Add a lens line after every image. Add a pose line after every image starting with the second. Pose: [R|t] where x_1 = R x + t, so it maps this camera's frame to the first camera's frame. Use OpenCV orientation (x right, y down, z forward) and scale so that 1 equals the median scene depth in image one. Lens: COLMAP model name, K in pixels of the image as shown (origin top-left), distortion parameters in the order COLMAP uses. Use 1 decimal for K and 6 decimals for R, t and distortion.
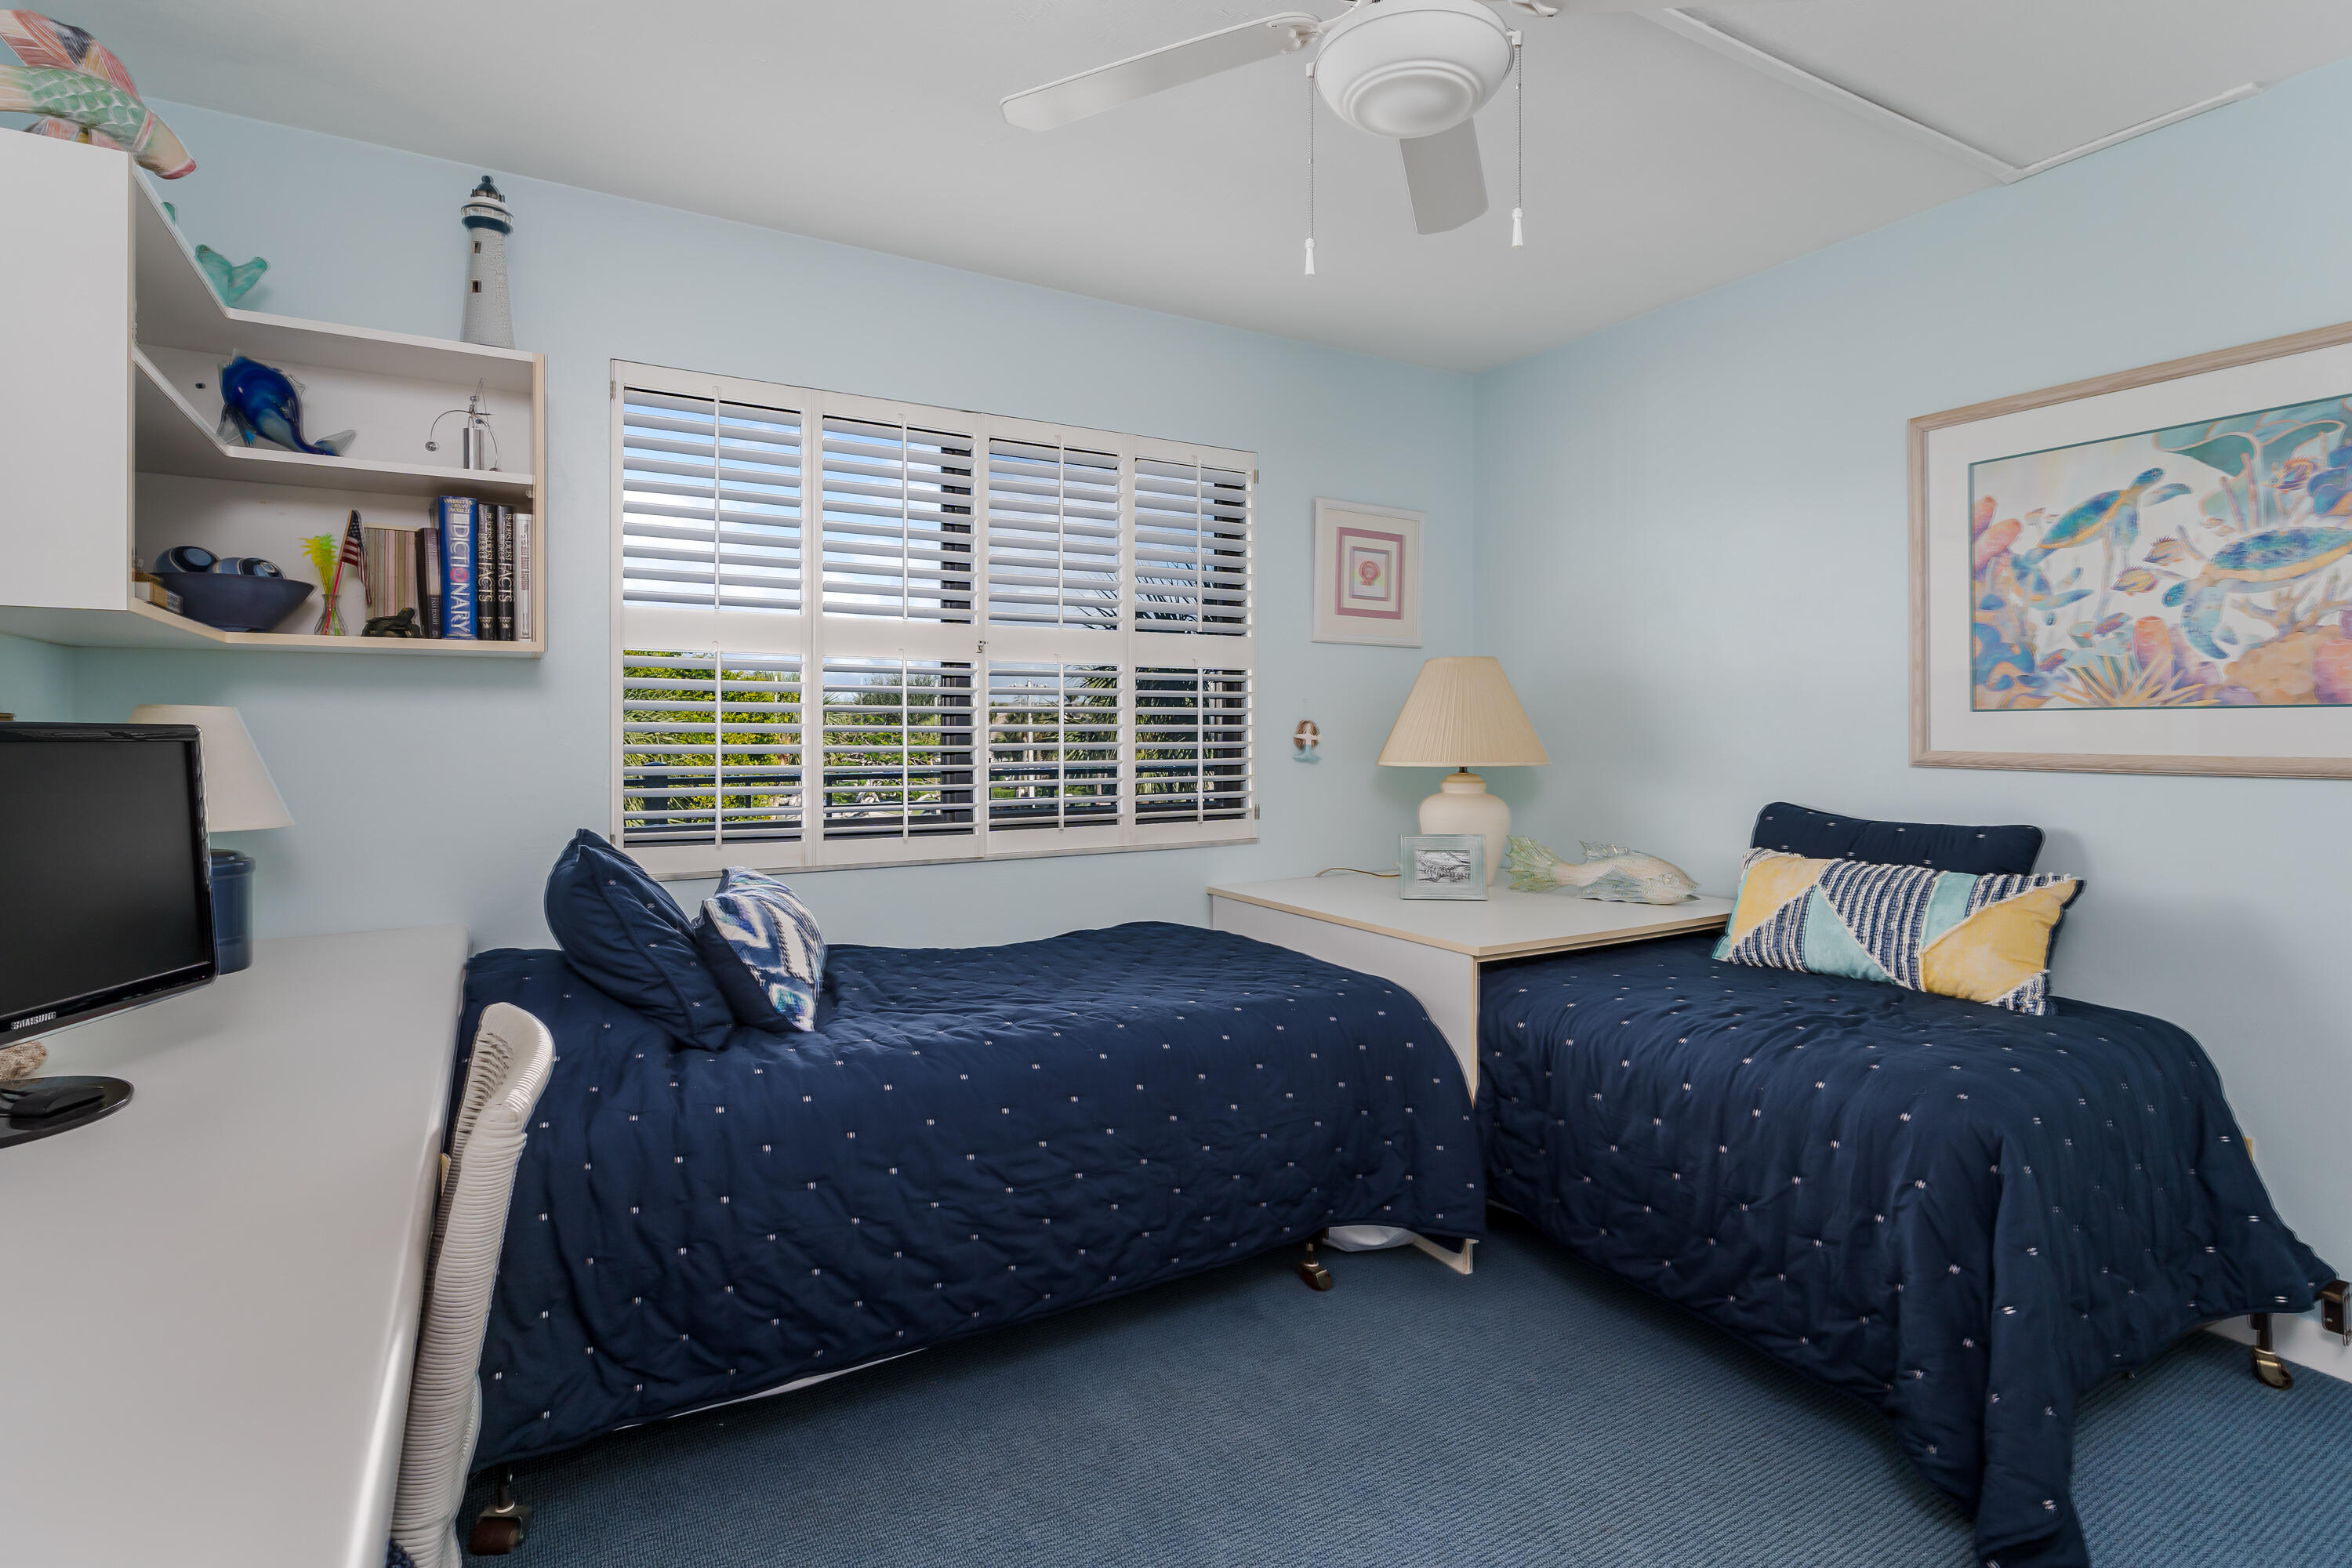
lens RADIAL K [[1148.8, 0, 1171.7], [0, 1148.8, 737.6], [0, 0, 1]] dist [-0.001848, 0.000892]
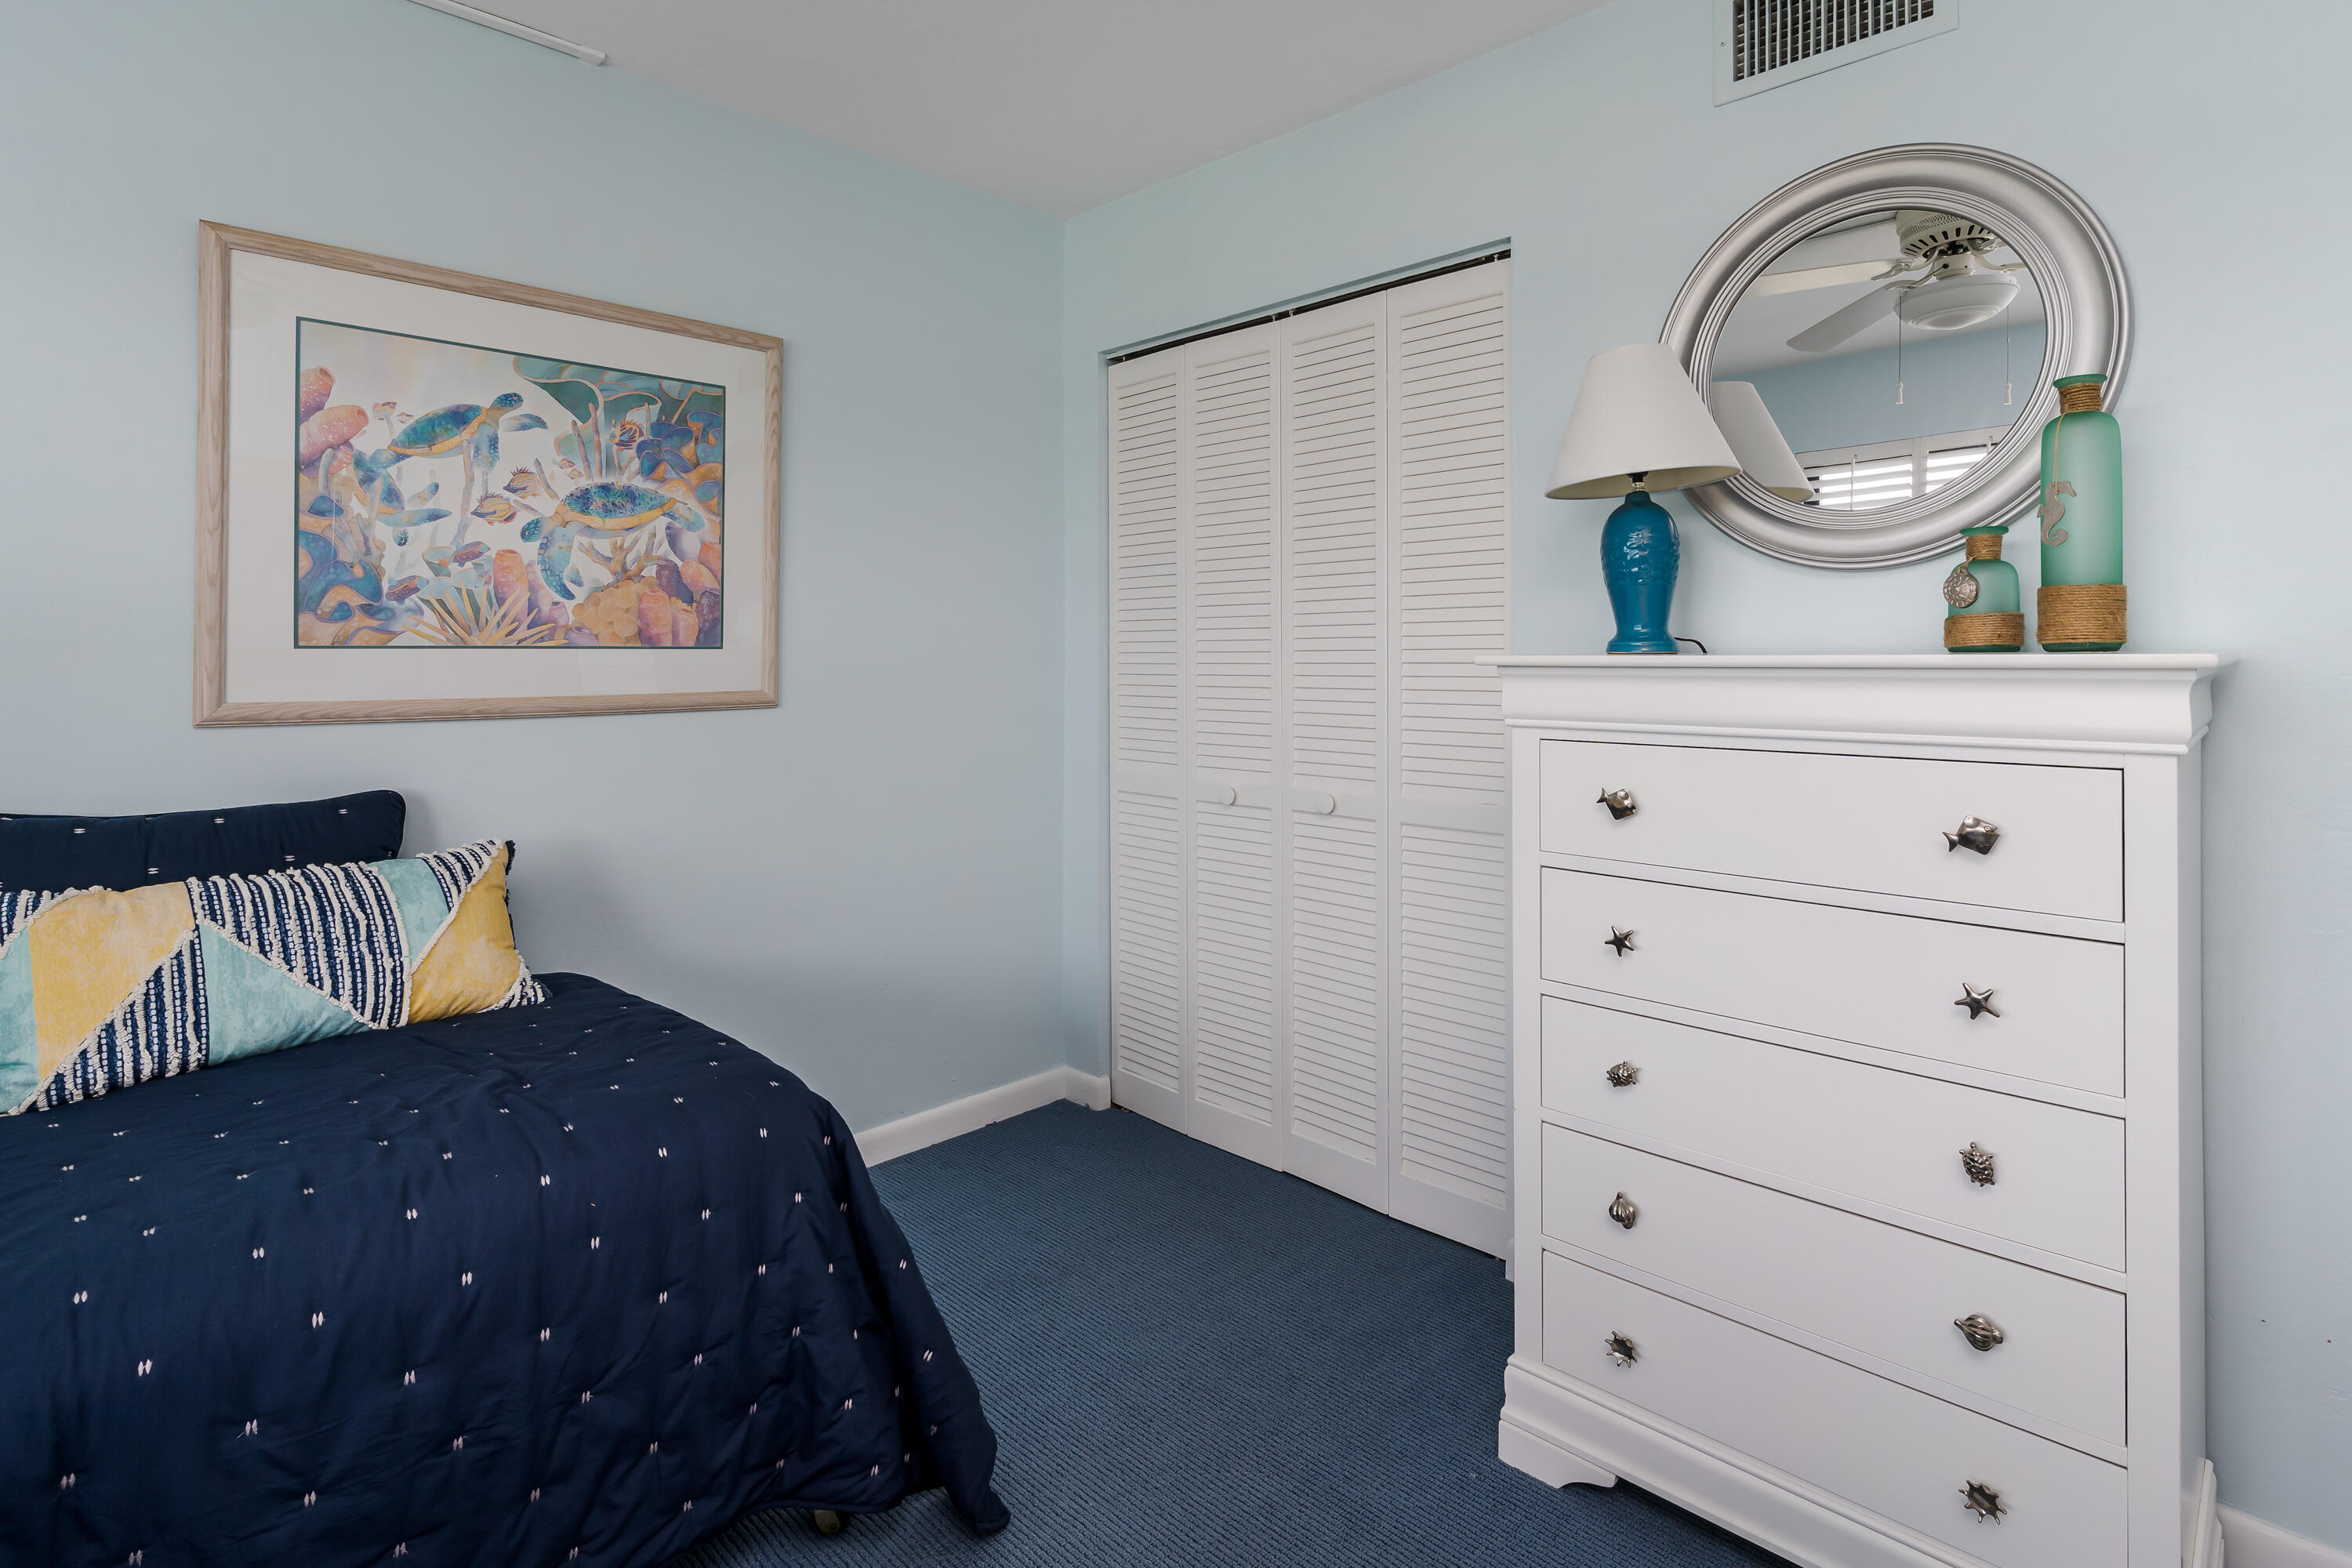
lens RADIAL K [[1148.8, 0, 1172.4], [0, 1148.8, 662.5], [0, 0, 1]] dist [-0.001848, 0.000892]
pose [[-0.256131, 0.000978, 0.966641, -0.183258], [0.016192, 0.999864, 0.003279, -0.007251], [-0.966506, 0.016492, -0.256112, 0.685166]]
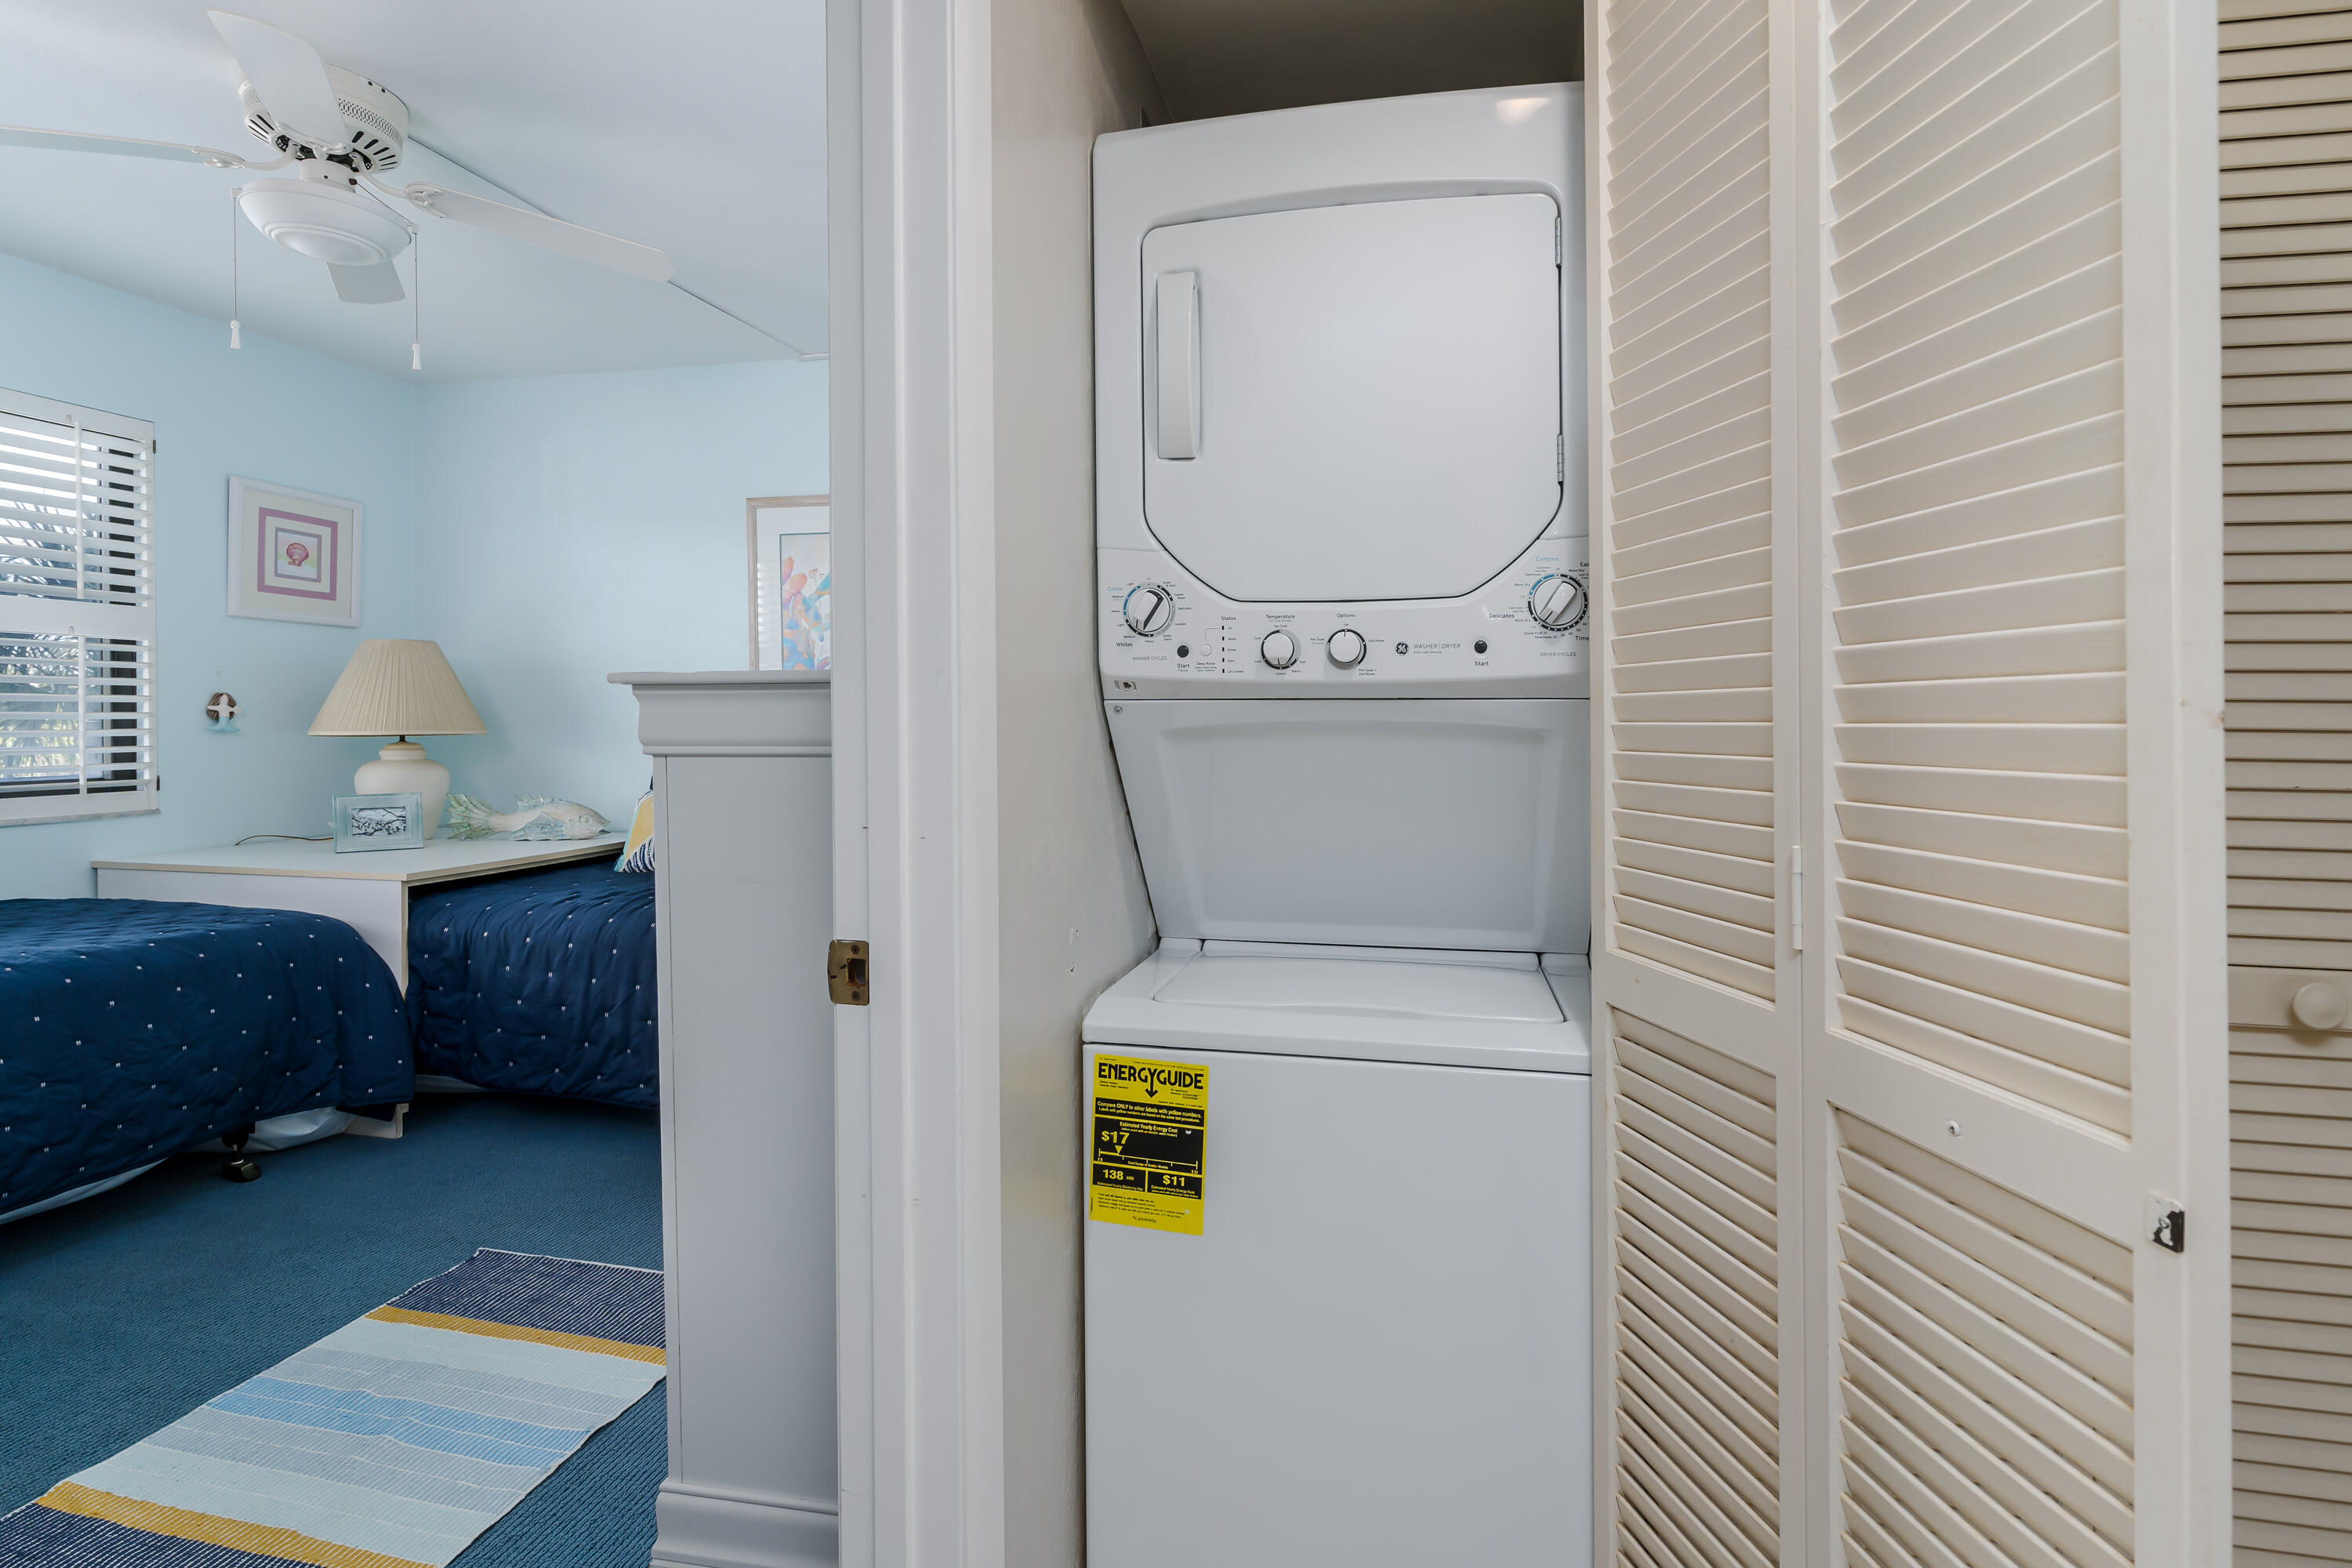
lens RADIAL K [[1148.8, 0, 1197.2], [0, 1148.8, 735.5], [0, 0, 1]] dist [-0.001848, 0.000892]
pose [[0.673614, -0.007096, 0.739049, -0.078750], [0.000269, 0.999956, 0.009355, 0.020034], [-0.739083, -0.006103, 0.673586, -0.494087]]
